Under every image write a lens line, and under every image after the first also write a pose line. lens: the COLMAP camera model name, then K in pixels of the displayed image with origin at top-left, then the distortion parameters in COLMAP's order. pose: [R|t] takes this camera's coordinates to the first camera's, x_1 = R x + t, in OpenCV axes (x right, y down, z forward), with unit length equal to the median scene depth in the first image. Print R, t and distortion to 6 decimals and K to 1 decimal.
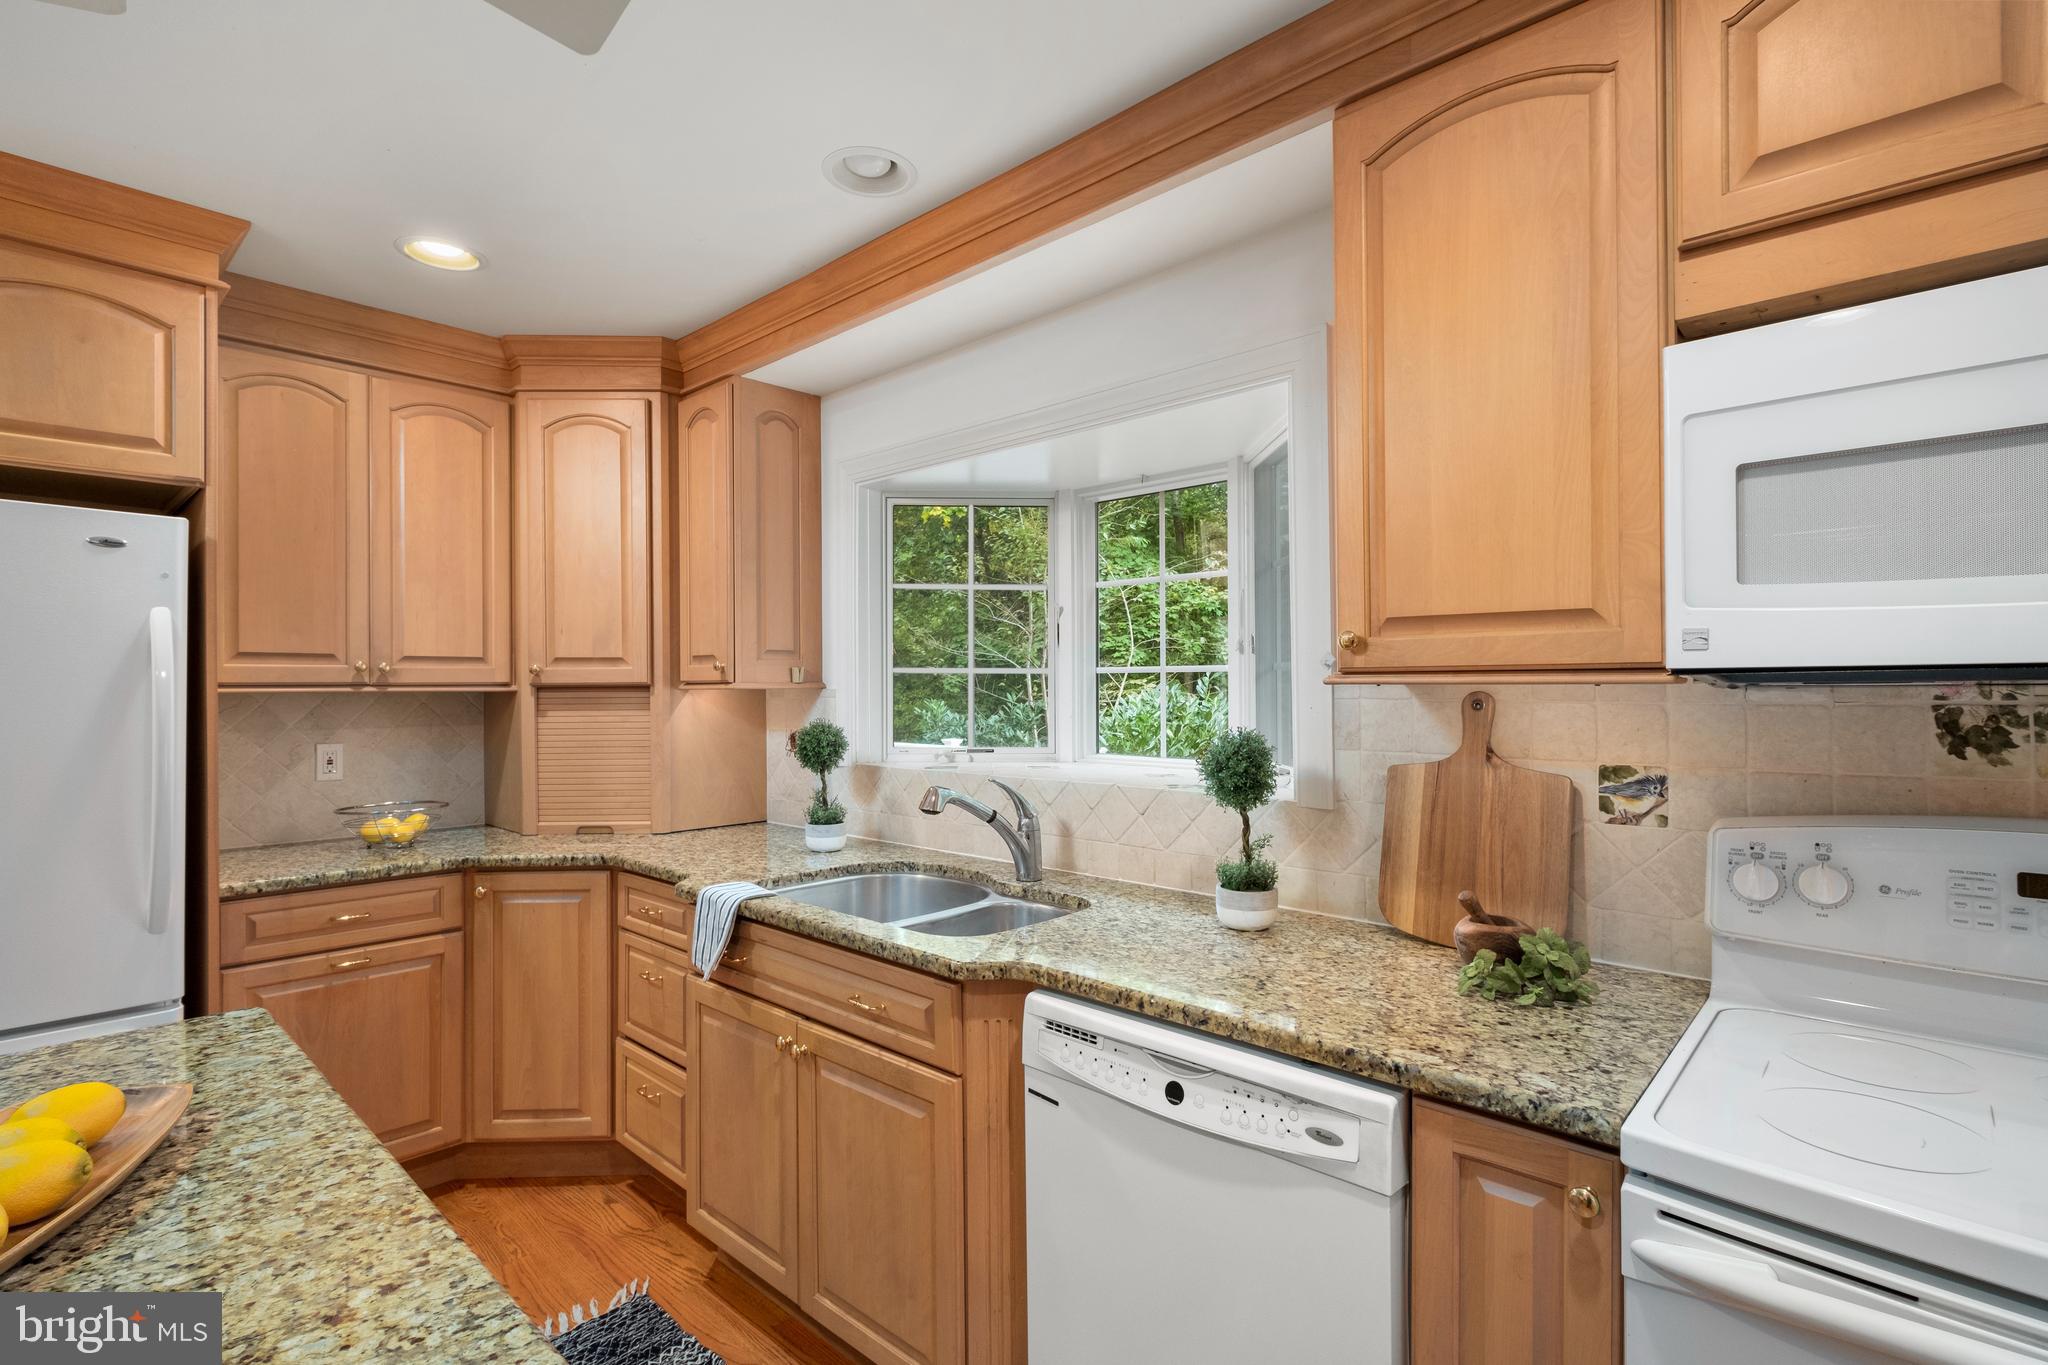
lens RADIAL K [[957.4, 0, 1024.0], [0, 957.4, 682.5], [0, 0, 1]] dist [-0.001040, 0.000063]
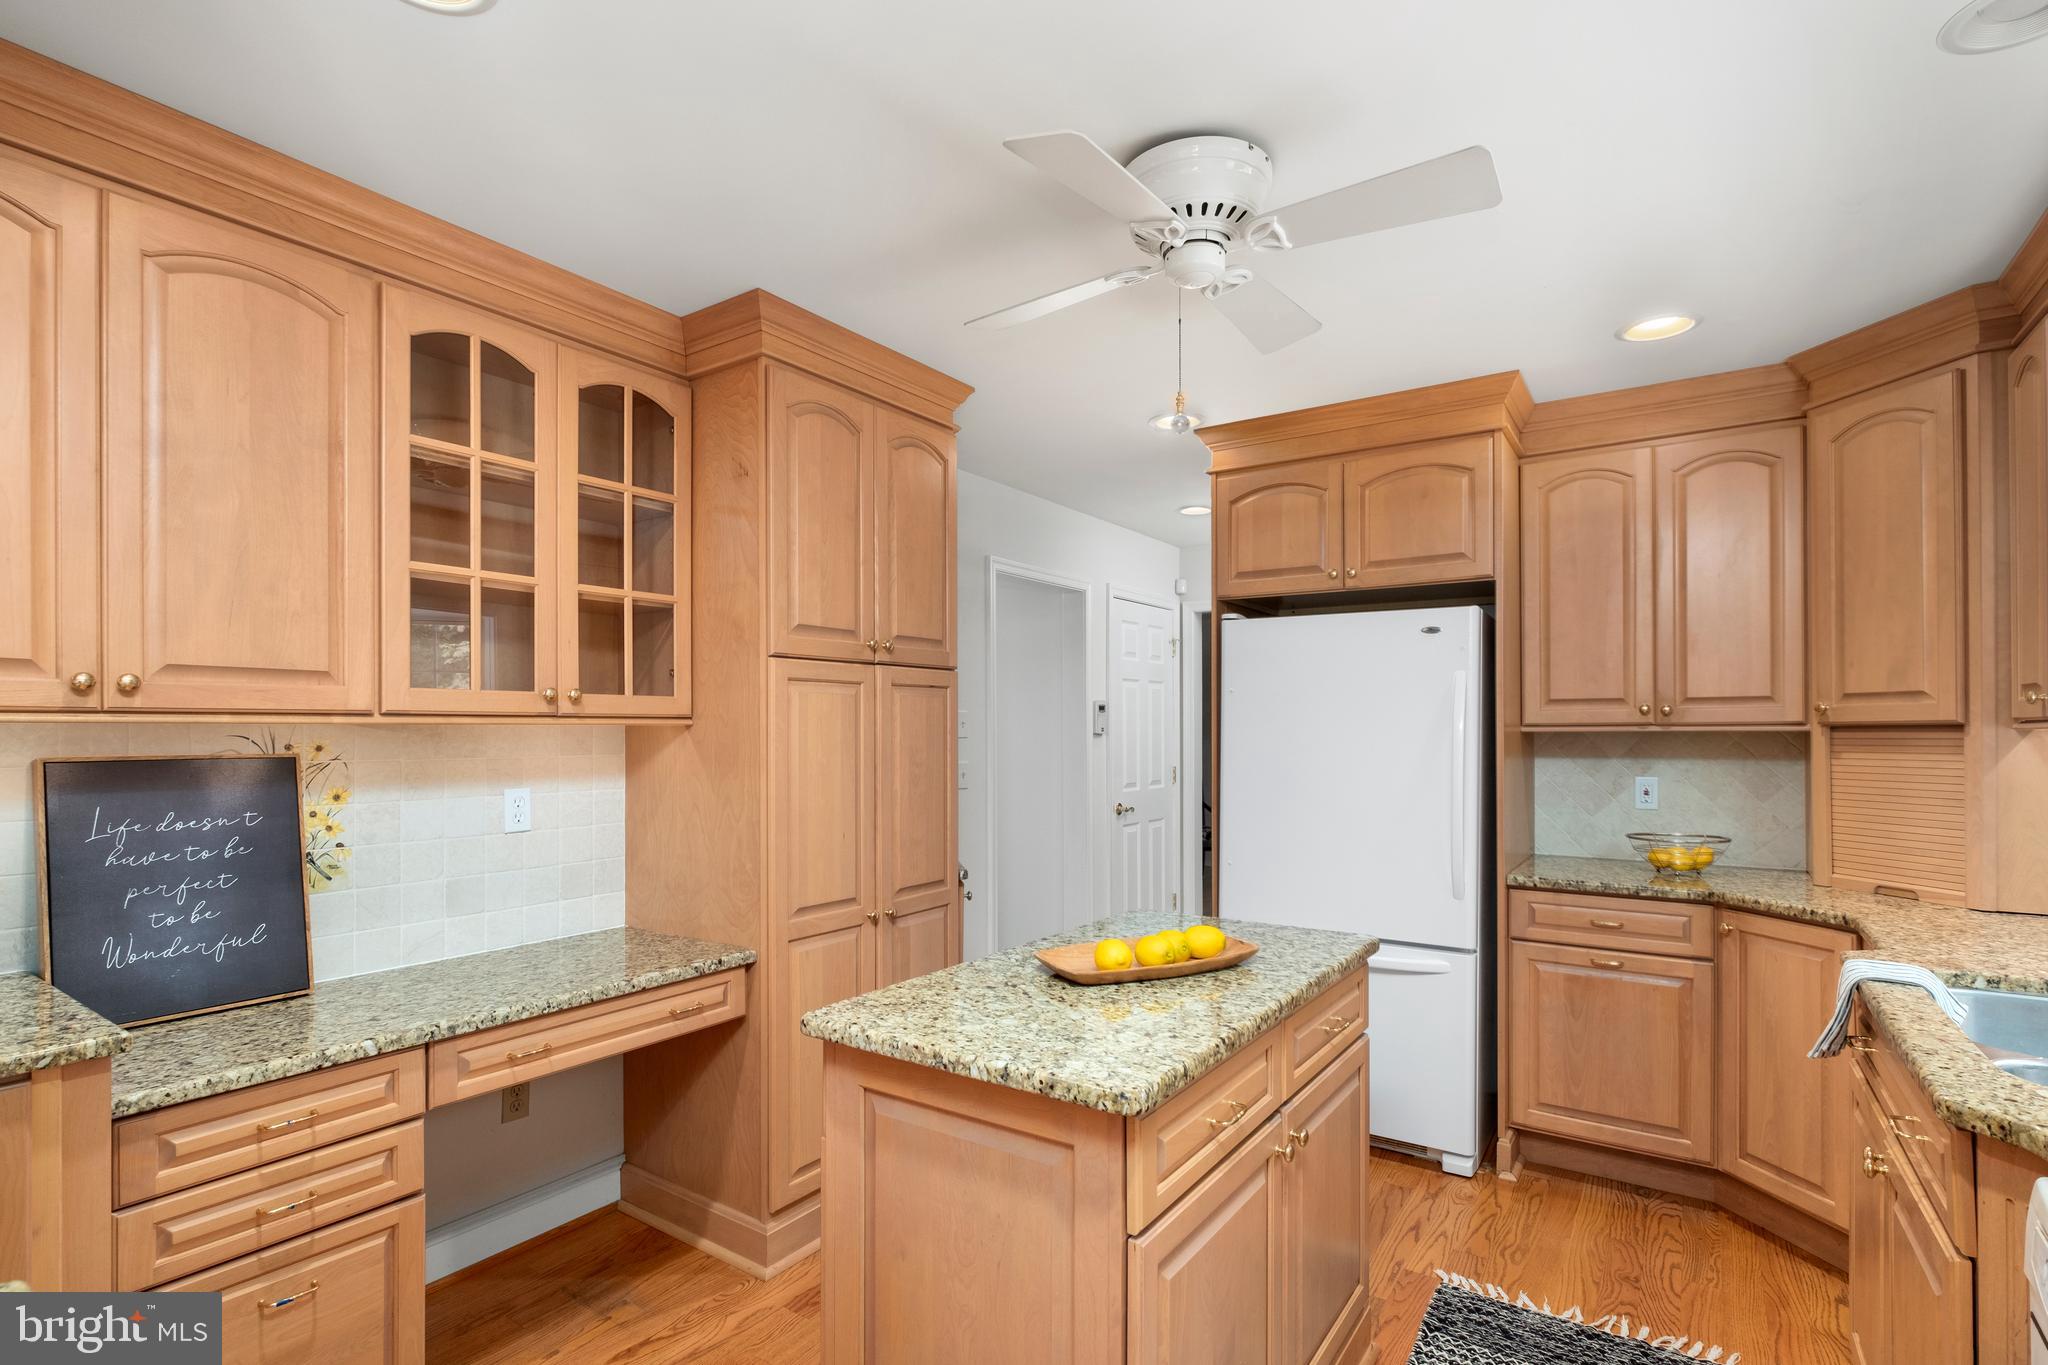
lens RADIAL K [[975.1, 0, 1026.9], [0, 975.1, 728.8], [0, 0, 1]] dist [-0.000224, 0.000194]
pose [[0.148654, -0.000669, -0.988889, 0.408297], [0.007848, 0.999969, 0.000503, 0.001083], [0.988858, -0.007836, 0.148655, 0.134511]]
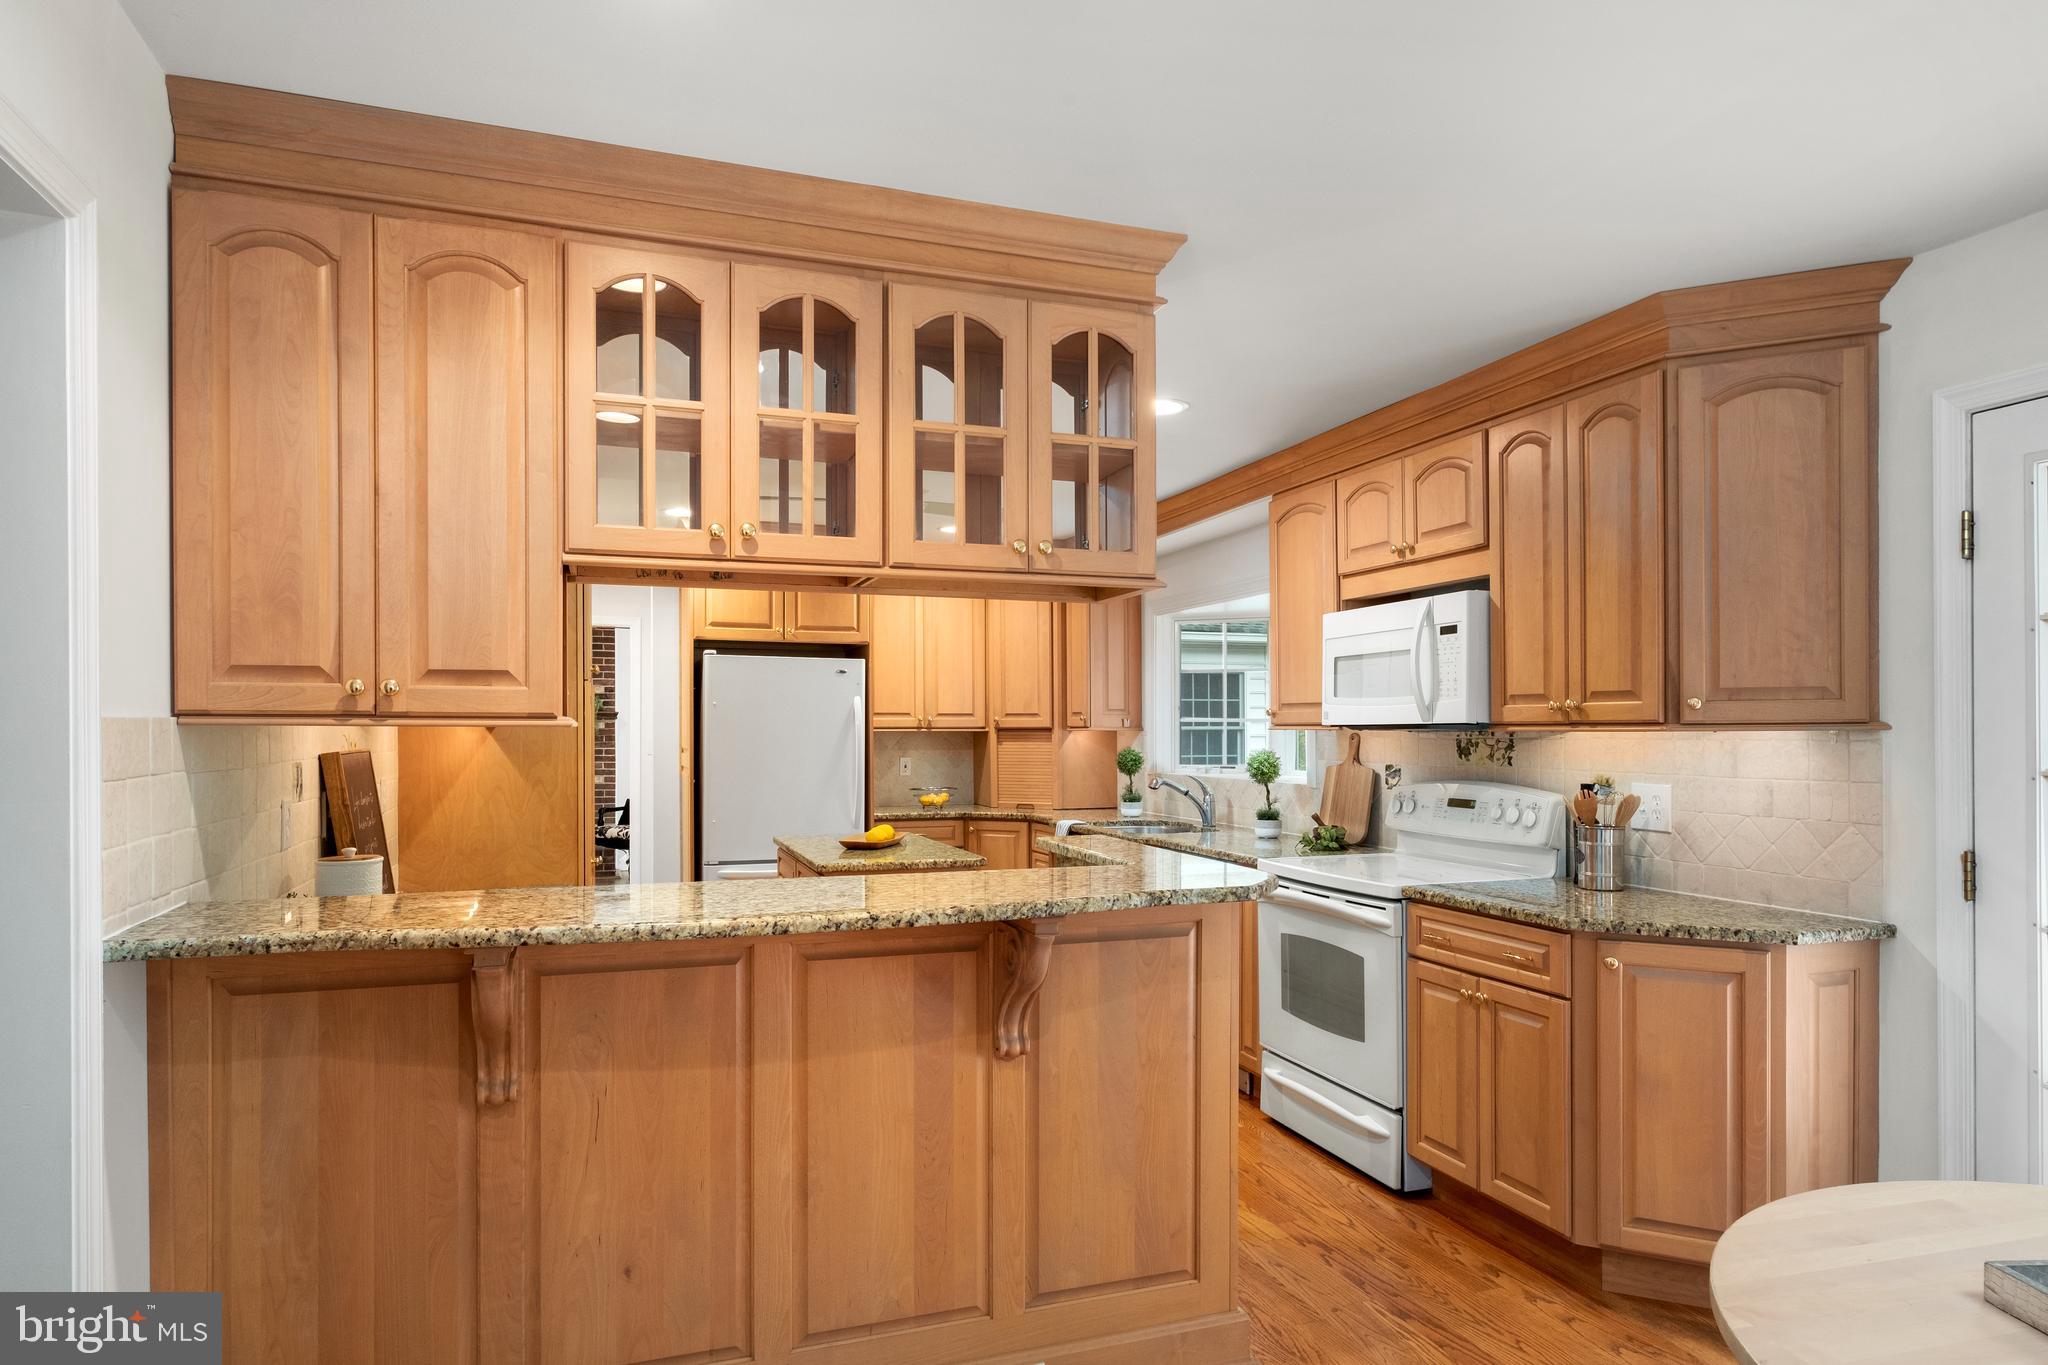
lens RADIAL K [[1190.4, 0, 1023.0], [0, 1190.4, 739.2], [0, 0, 1]] dist [0.035583, 0.000414]
pose [[0.889093, 0.005830, -0.457690, 0.818976], [0.001359, 0.999881, 0.015377, -0.015671], [0.457725, -0.014294, 0.888979, -1.427319]]
